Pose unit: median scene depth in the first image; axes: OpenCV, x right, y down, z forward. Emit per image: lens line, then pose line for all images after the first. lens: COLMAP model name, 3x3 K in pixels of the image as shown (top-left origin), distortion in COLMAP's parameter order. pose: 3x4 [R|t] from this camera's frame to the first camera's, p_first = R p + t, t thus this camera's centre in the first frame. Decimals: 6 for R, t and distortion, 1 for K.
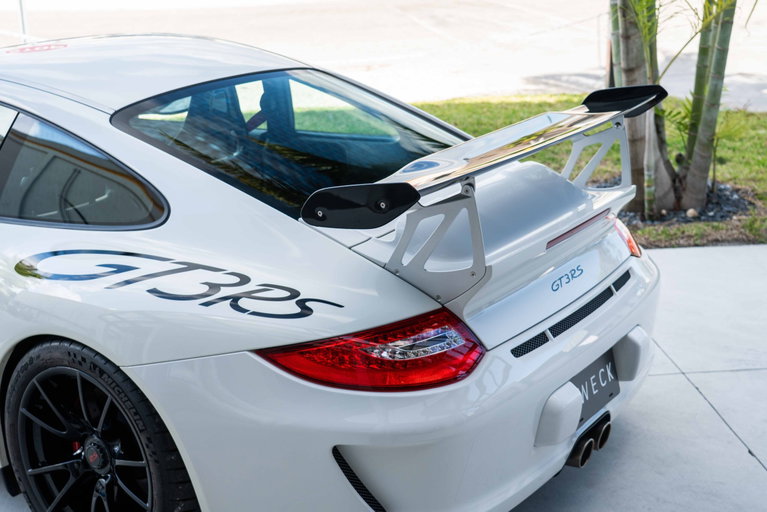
lens RADIAL K [[1070.4, 0, 383.5], [0, 1070.4, 256.0], [0, 0, 1]] dist [0.051583, -0.020139]
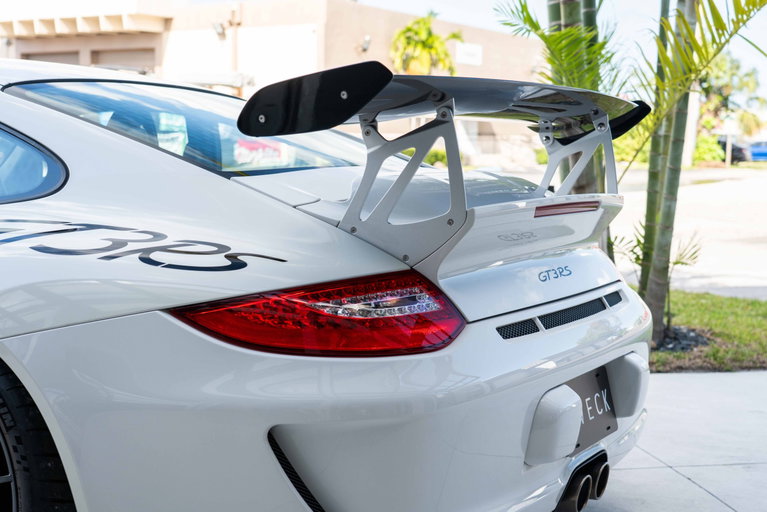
lens RADIAL K [[1091.3, 0, 393.8], [0, 1091.3, 257.6], [0, 0, 1]] dist [0.022676, 0.053964]
pose [[0.996343, 0.022719, 0.082373, -0.023112], [-0.004086, 0.975573, -0.219639, 0.206216], [-0.085351, 0.218499, 0.972097, 0.202746]]
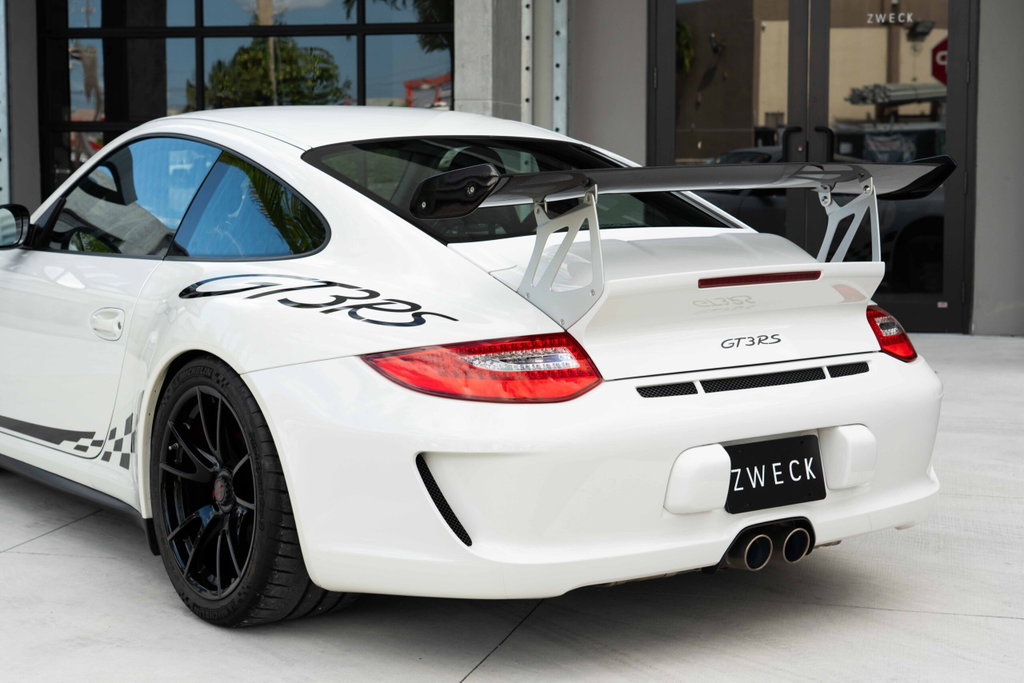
lens RADIAL K [[1803.6, 0, 512.0], [0, 1803.6, 341.5], [0, 0, 1]] dist [0.079664, 0.100150]
pose [[0.946347, 0.066637, -0.316207, 0.474363], [-0.123278, 0.978953, -0.162645, 0.295759], [0.298713, 0.192900, 0.934644, -0.424146]]
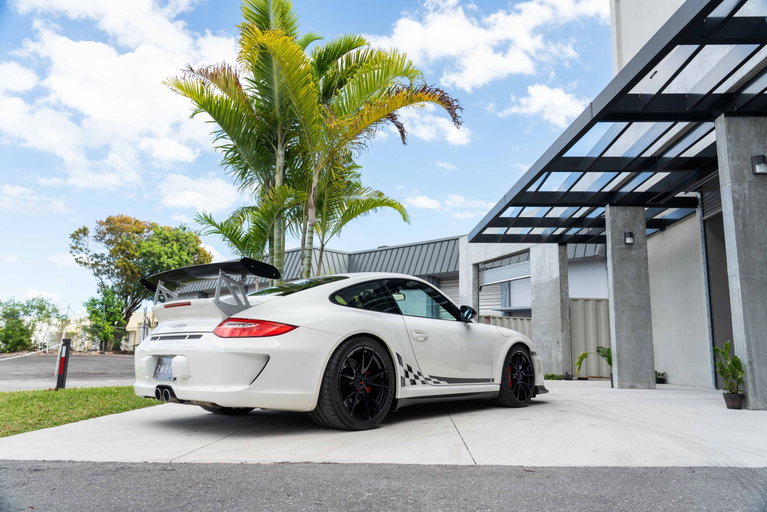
lens RADIAL K [[560.1, 0, 384.7], [0, 560.1, 254.2], [0, 0, 1]] dist [0.002790, 0.000698]
pose [[-0.123753, -0.146340, -0.981463, 1.575697], [-0.298817, 0.948652, -0.103770, -0.162730], [0.946253, 0.280436, -0.161127, 1.750817]]
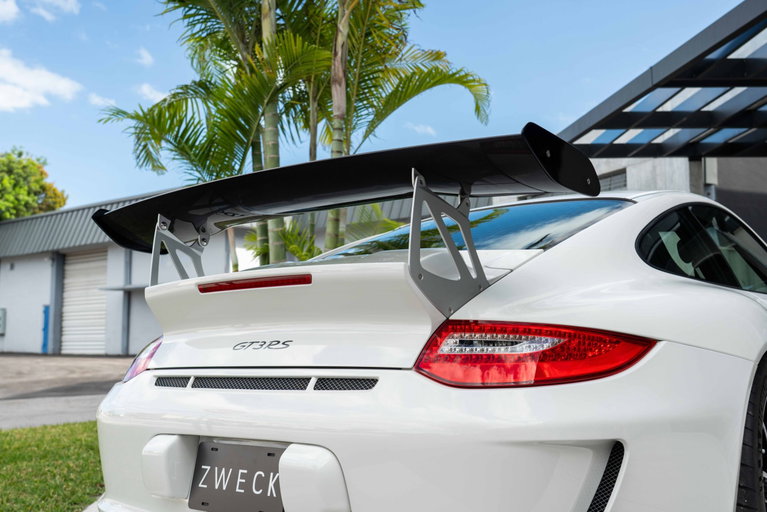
lens RADIAL K [[790.8, 0, 383.5], [0, 790.8, 256.0], [0, 0, 1]] dist [0.045516, 0.001349]
pose [[-0.037003, -0.064194, -0.997251, 0.871748], [-0.271884, 0.960936, -0.051768, -0.045677], [0.961618, 0.269222, -0.053011, 1.180933]]
